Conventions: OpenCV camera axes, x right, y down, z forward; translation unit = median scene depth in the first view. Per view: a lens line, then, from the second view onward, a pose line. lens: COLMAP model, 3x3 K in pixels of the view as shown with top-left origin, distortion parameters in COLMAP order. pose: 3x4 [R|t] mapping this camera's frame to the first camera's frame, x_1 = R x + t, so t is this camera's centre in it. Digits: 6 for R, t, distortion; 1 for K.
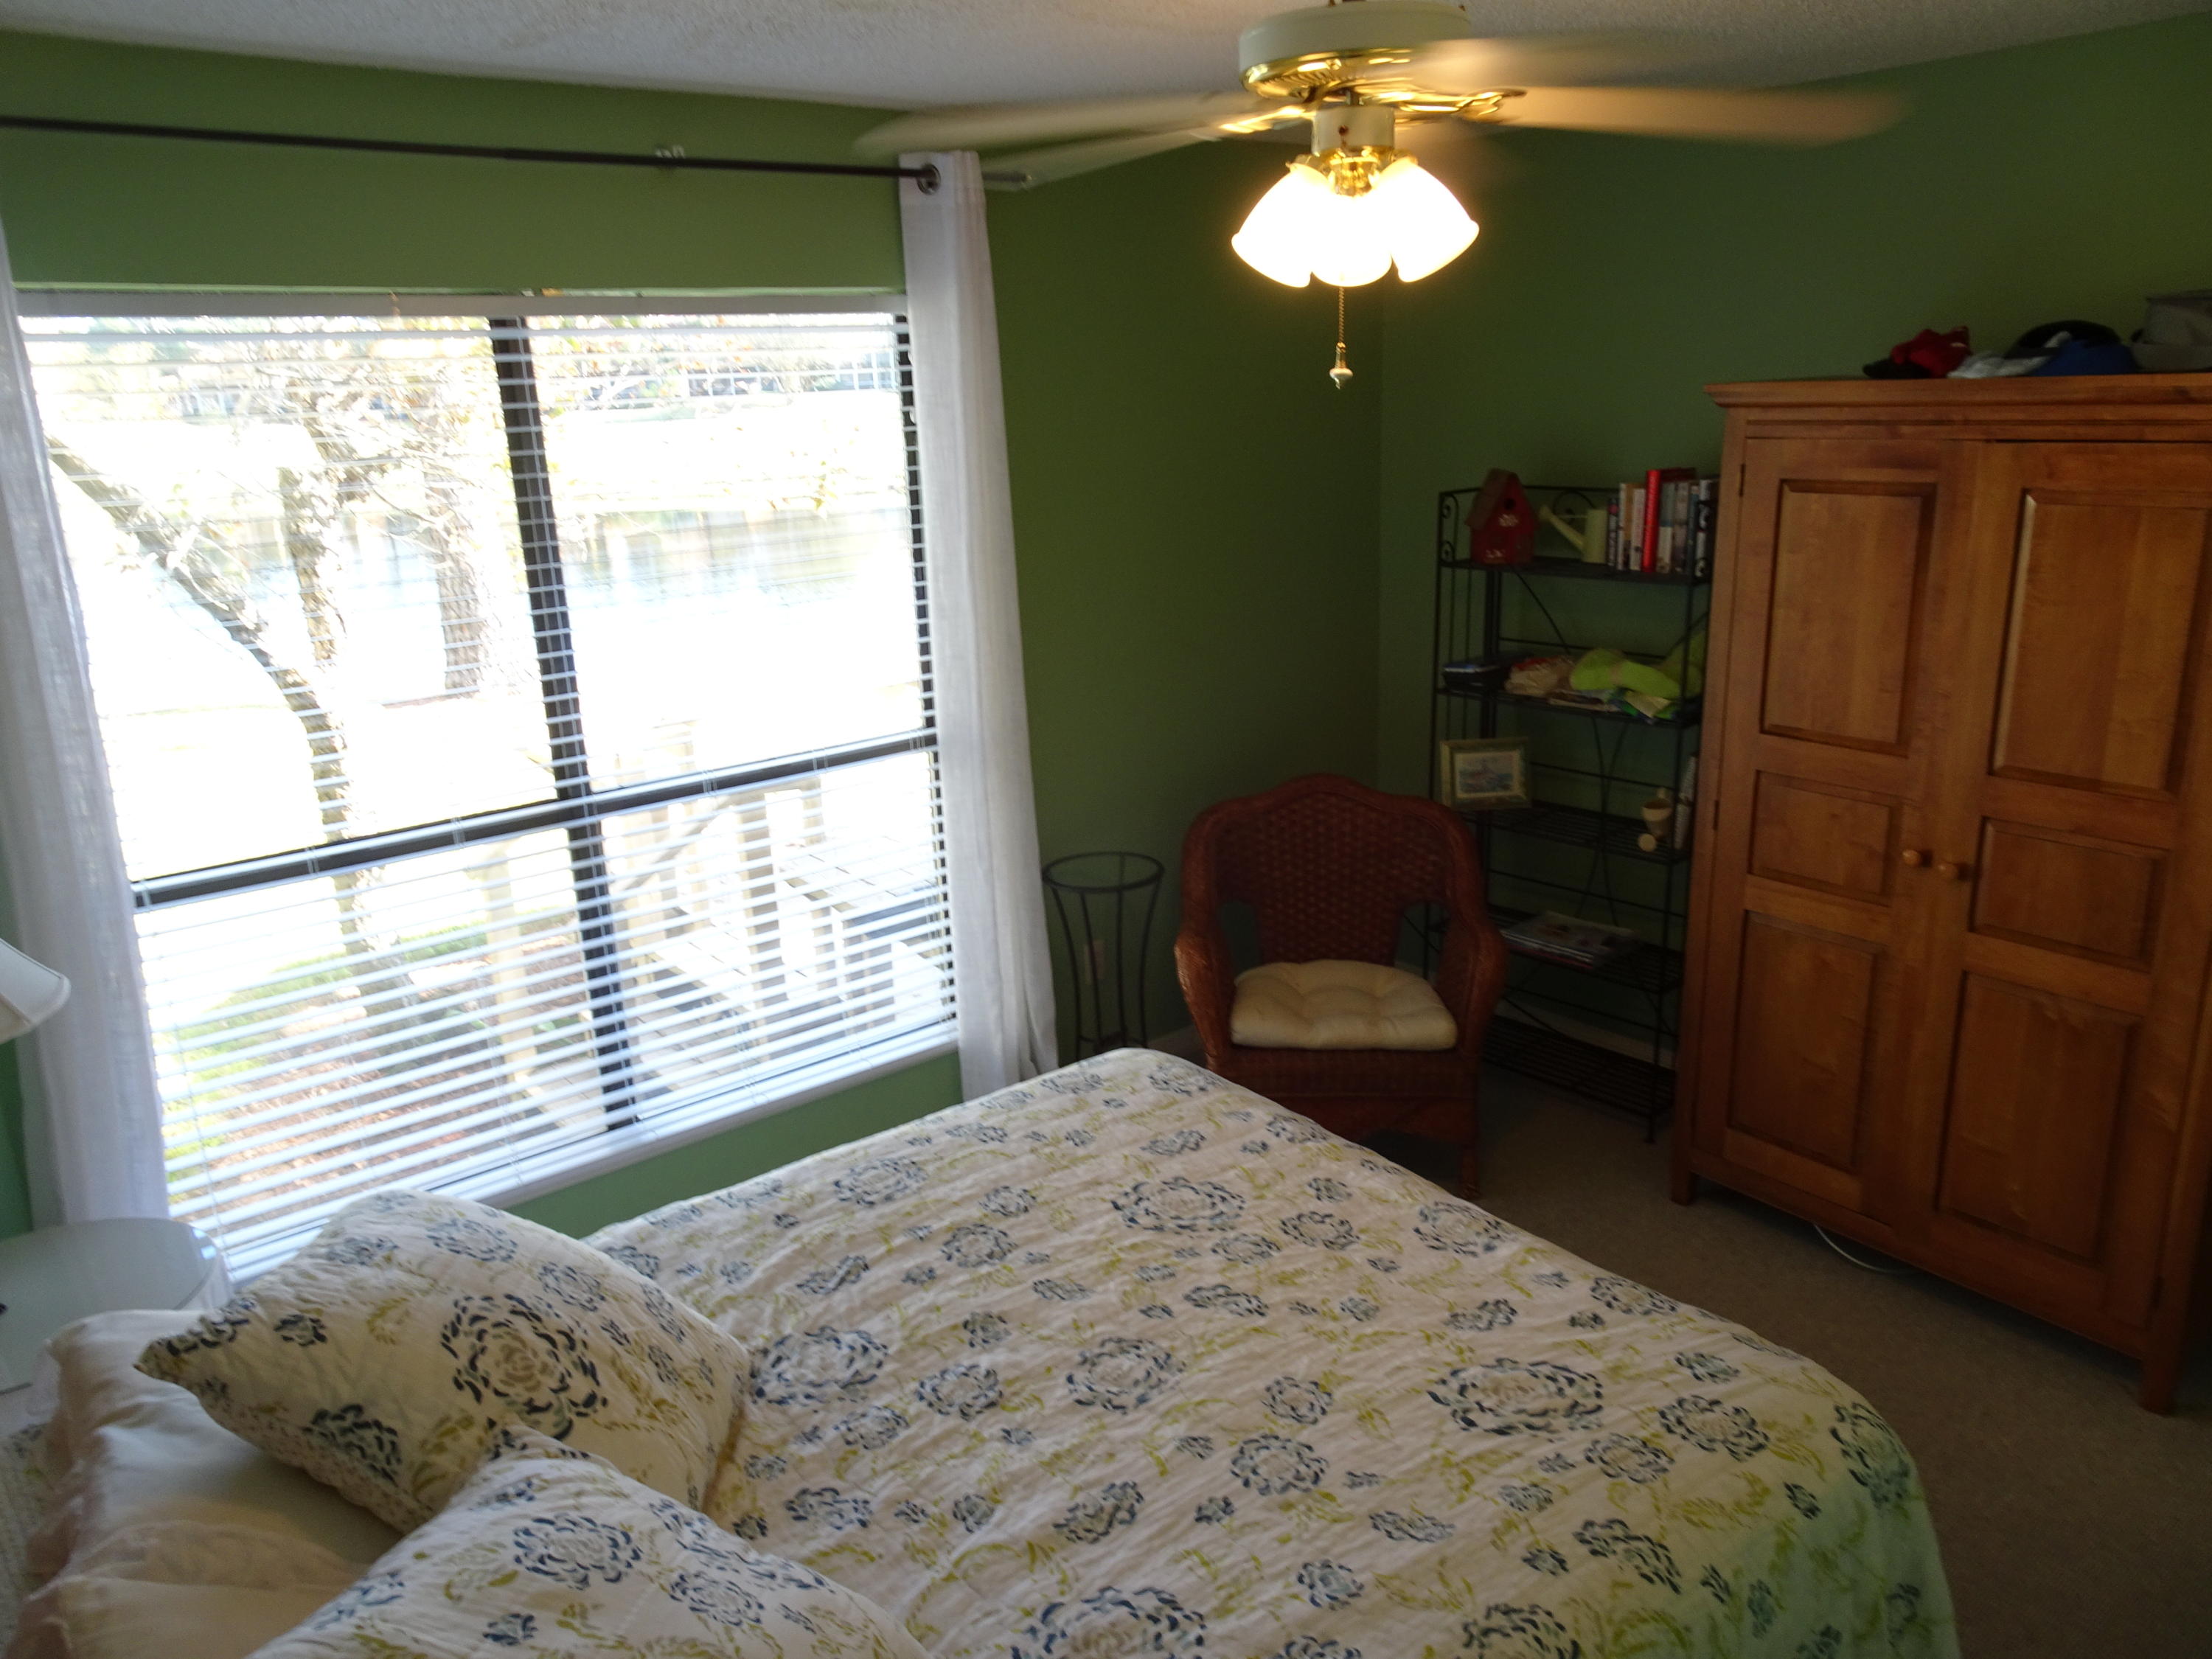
lens RADIAL K [[1574.8, 0, 1104.6], [0, 1574.8, 832.3], [0, 0, 1]] dist [0.009556, 0.003628]
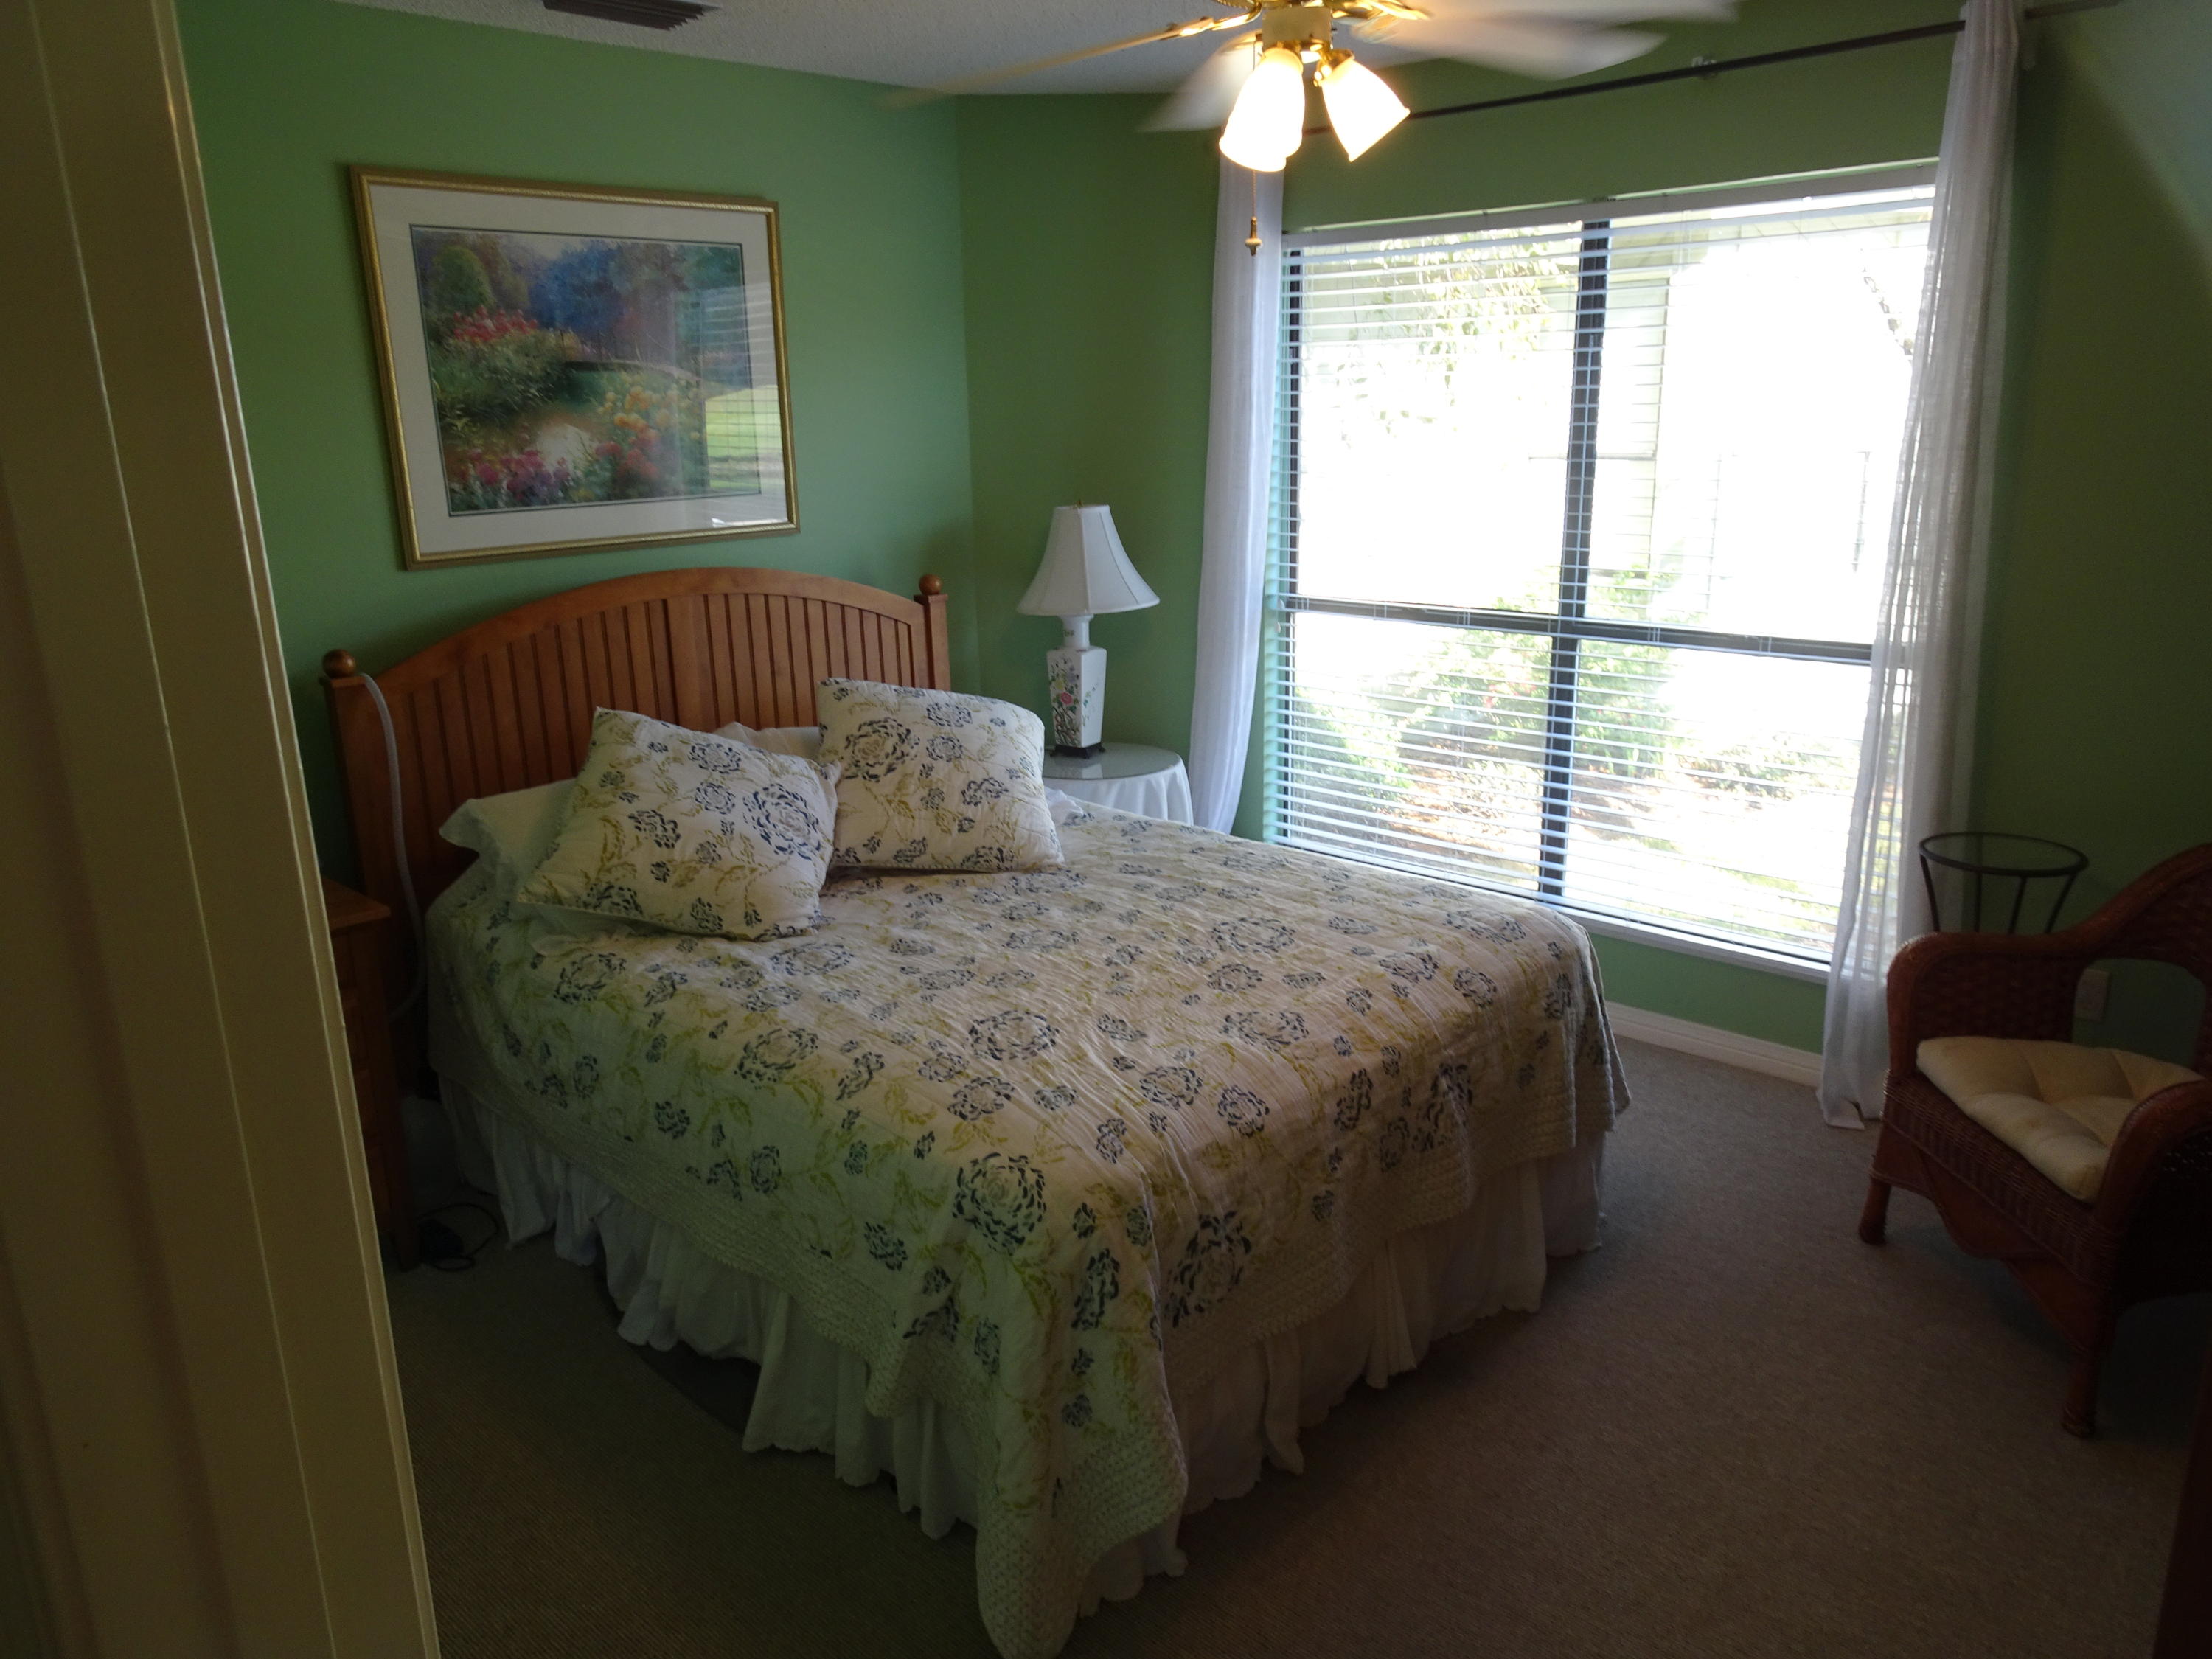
lens RADIAL K [[1574.8, 0, 1104.8], [0, 1574.8, 826.0], [0, 0, 1]] dist [0.009556, 0.003628]
pose [[0.134752, 0.299625, -0.944493, 1.277300], [-0.257389, 0.931052, 0.258639, -0.145369], [0.956866, 0.208250, 0.202581, 0.671364]]
